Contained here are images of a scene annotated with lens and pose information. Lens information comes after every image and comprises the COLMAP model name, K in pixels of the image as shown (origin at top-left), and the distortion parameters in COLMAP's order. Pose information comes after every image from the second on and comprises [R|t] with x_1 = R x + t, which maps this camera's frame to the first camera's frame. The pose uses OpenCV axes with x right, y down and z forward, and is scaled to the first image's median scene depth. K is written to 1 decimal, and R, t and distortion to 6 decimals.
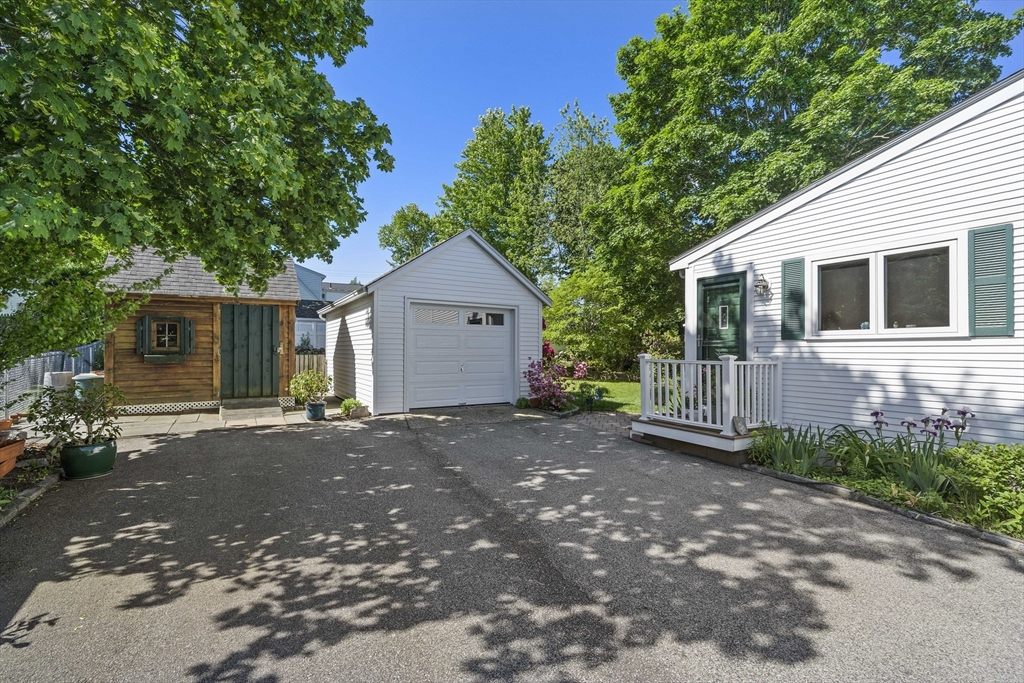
lens RADIAL K [[440.7, 0, 493.8], [0, 440.7, 345.4], [0, 0, 1]] dist [0.002261, 0.000619]
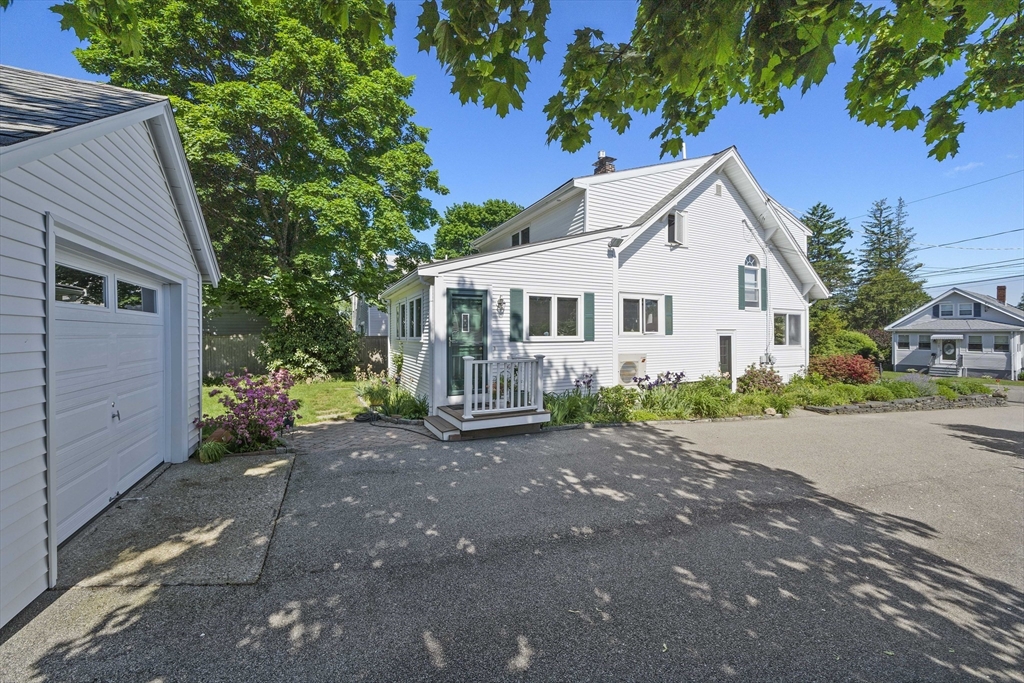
lens RADIAL K [[368.7, 0, 512.0], [0, 368.7, 341.5], [0, 0, 1]] dist [-0.030023, 0.002719]
pose [[0.103830, -0.017047, 0.994449, -0.742579], [-0.006678, 0.999819, 0.017836, -0.046312], [-0.994573, -0.008493, 0.103698, 1.125659]]
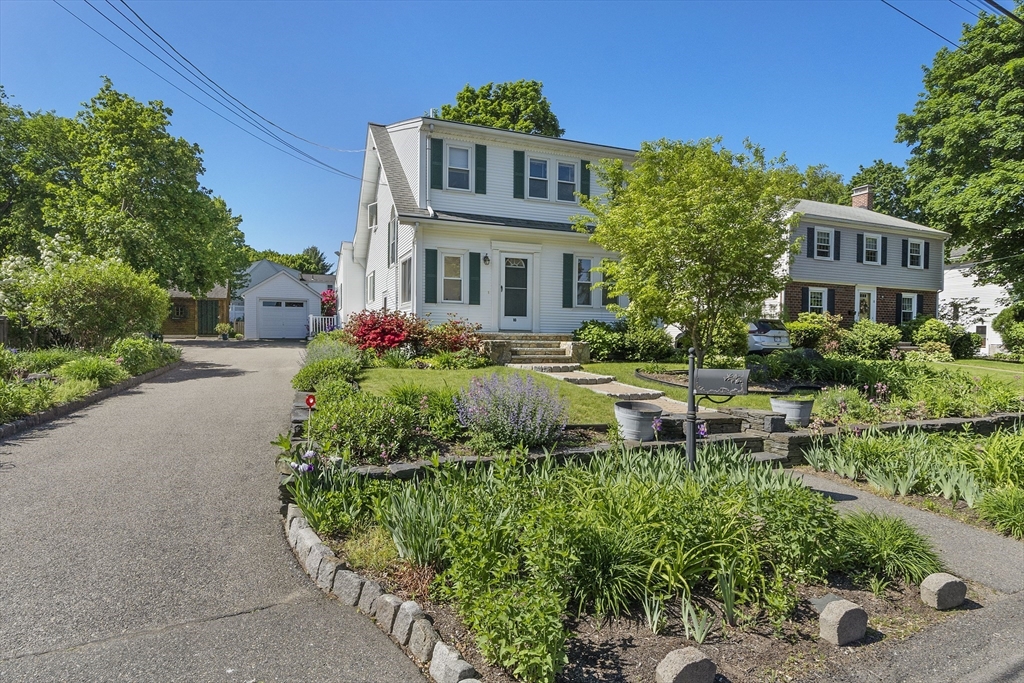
lens RADIAL K [[524.2, 0, 486.5], [0, 524.2, 352.7], [0, 0, 1]] dist [-0.005950, -0.000836]
pose [[0.987453, 0.005508, -0.157816, 4.457347], [0.000878, 0.999184, 0.040368, 0.273018], [0.157910, -0.040000, 0.986643, -5.179249]]
